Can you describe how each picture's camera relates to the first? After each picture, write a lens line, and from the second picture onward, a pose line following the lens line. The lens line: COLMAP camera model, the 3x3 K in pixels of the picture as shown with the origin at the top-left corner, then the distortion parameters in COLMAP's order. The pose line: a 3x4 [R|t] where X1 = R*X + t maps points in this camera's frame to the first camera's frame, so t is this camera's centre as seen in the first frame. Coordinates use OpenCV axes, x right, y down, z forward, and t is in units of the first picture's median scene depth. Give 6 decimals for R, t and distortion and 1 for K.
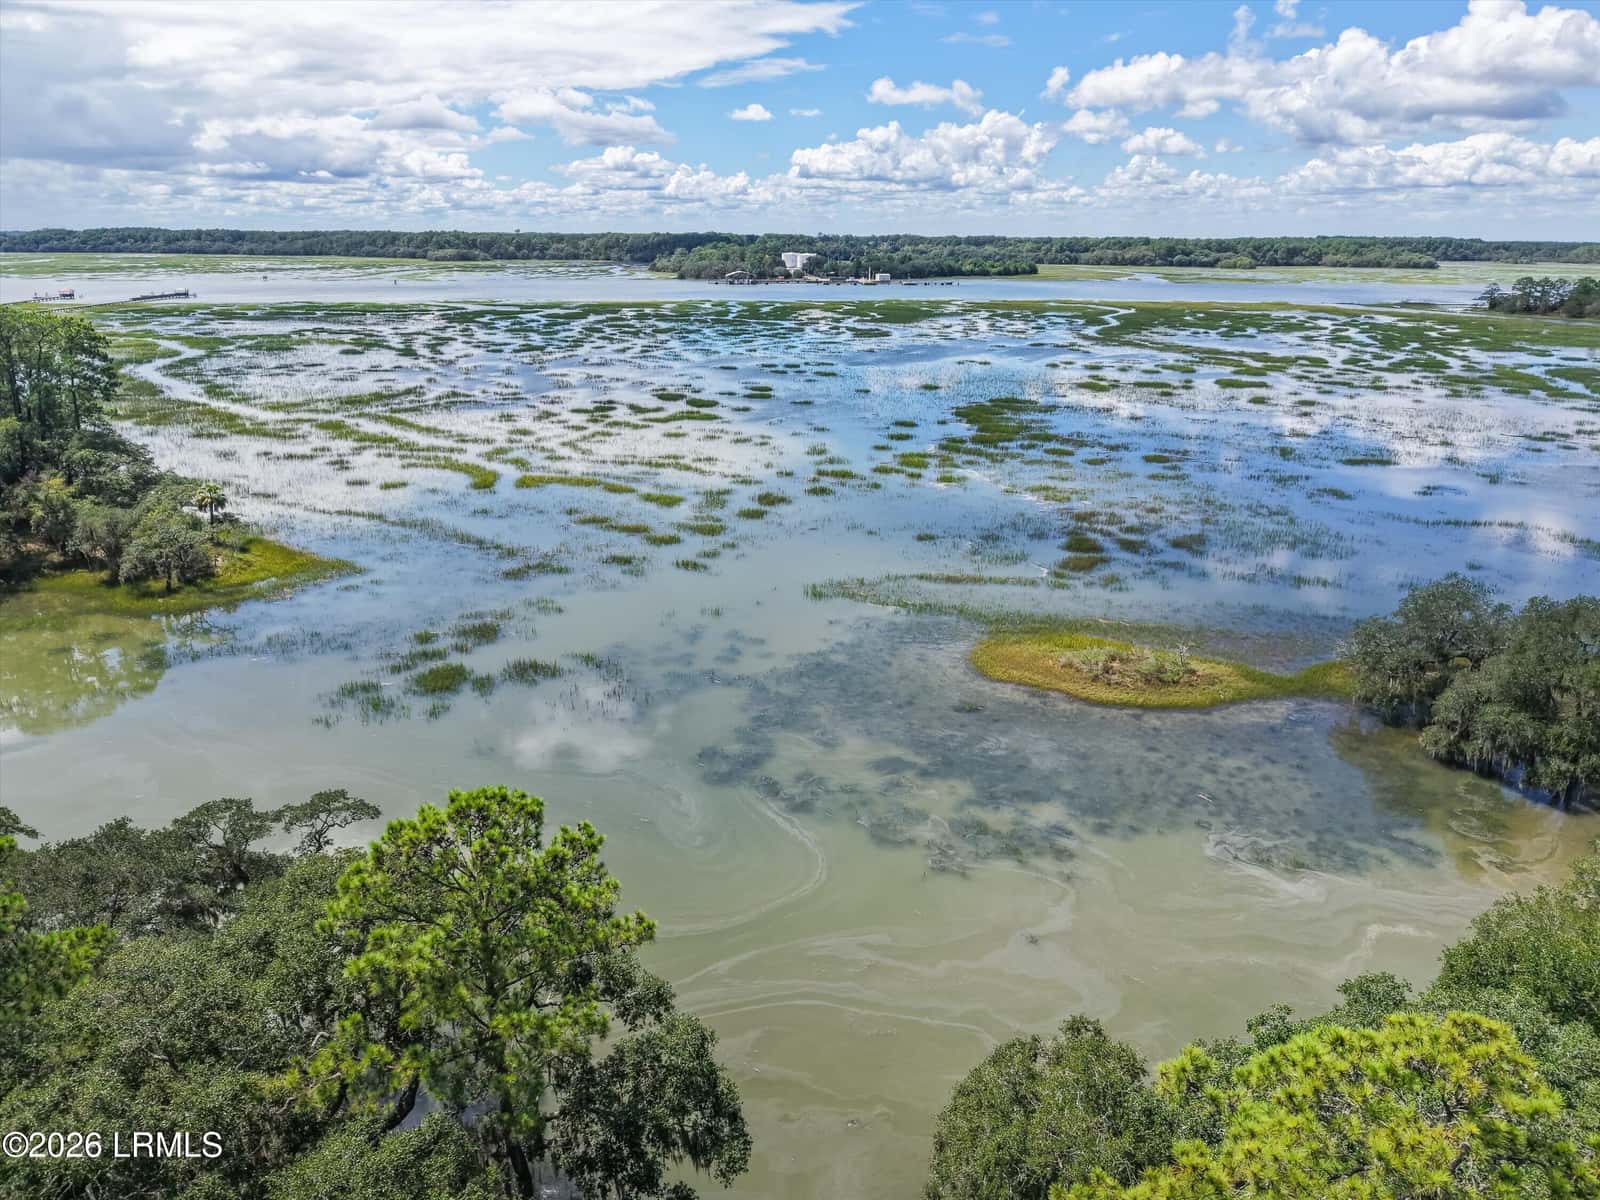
lens RADIAL K [[1124.8, 0, 800.0], [0, 1124.8, 600.0], [0, 0, 1]] dist [0.030633, -0.026471]
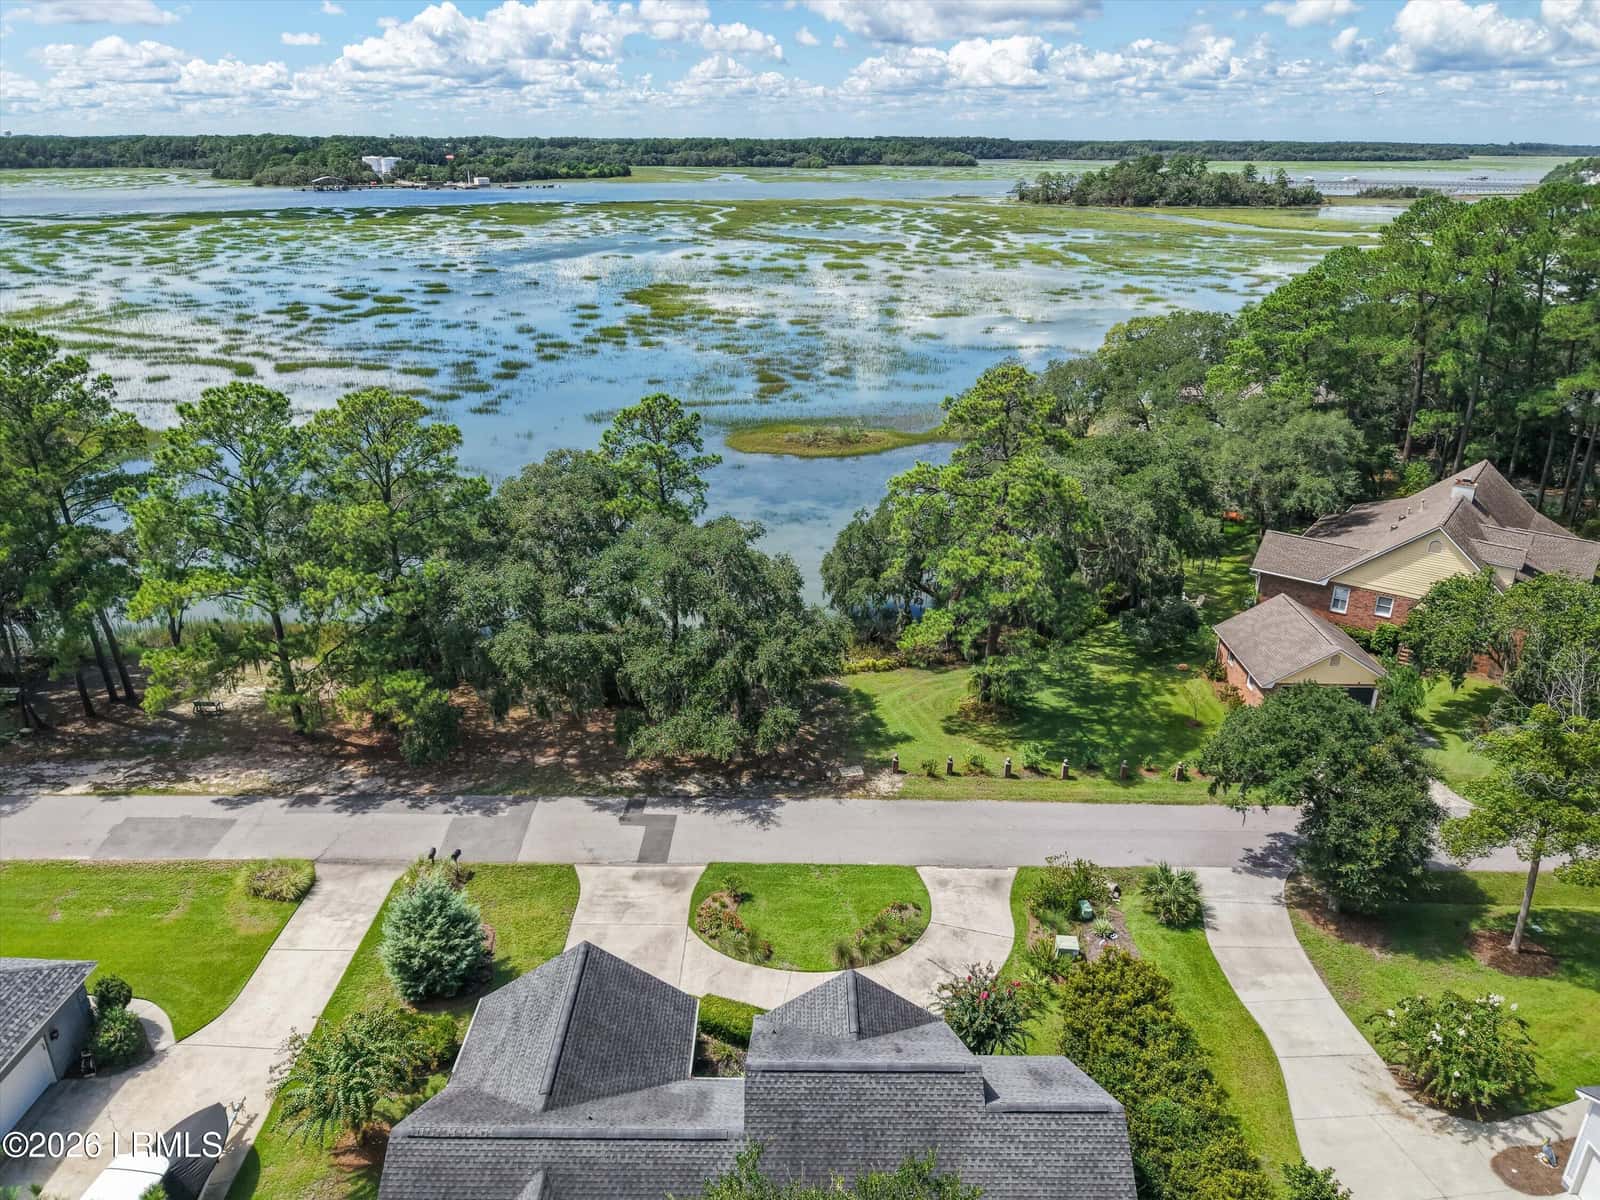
lens RADIAL K [[1124.8, 0, 800.0], [0, 1124.8, 600.0], [0, 0, 1]] dist [0.030633, -0.026471]
pose [[0.939185, -0.136043, 0.315316, -0.062042], [0.111399, 0.989225, 0.094991, 0.032085], [-0.324841, -0.054088, 0.944221, -0.106015]]
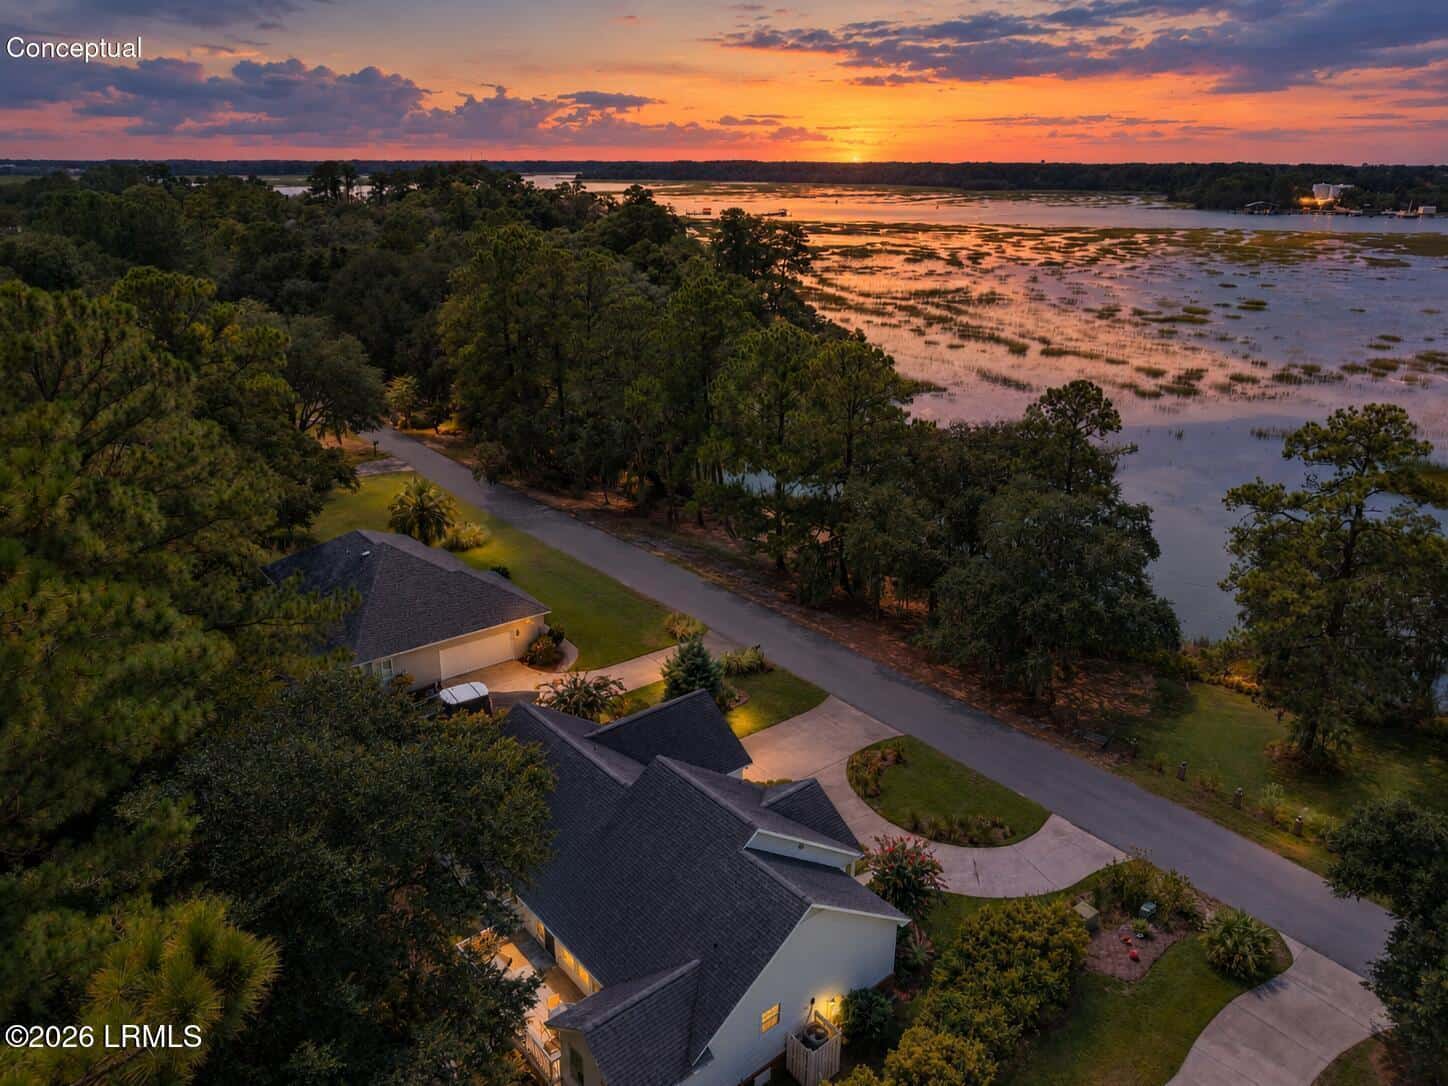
lens RADIAL K [[1018.0, 0, 724.0], [0, 1018.0, 543.0], [0, 0, 1]] dist [0.030633, -0.026471]
pose [[0.869507, 0.173956, -0.462274, 0.014178], [-0.154691, 0.984751, 0.079603, 0.038355], [0.469072, 0.002294, 0.883157, -0.129966]]
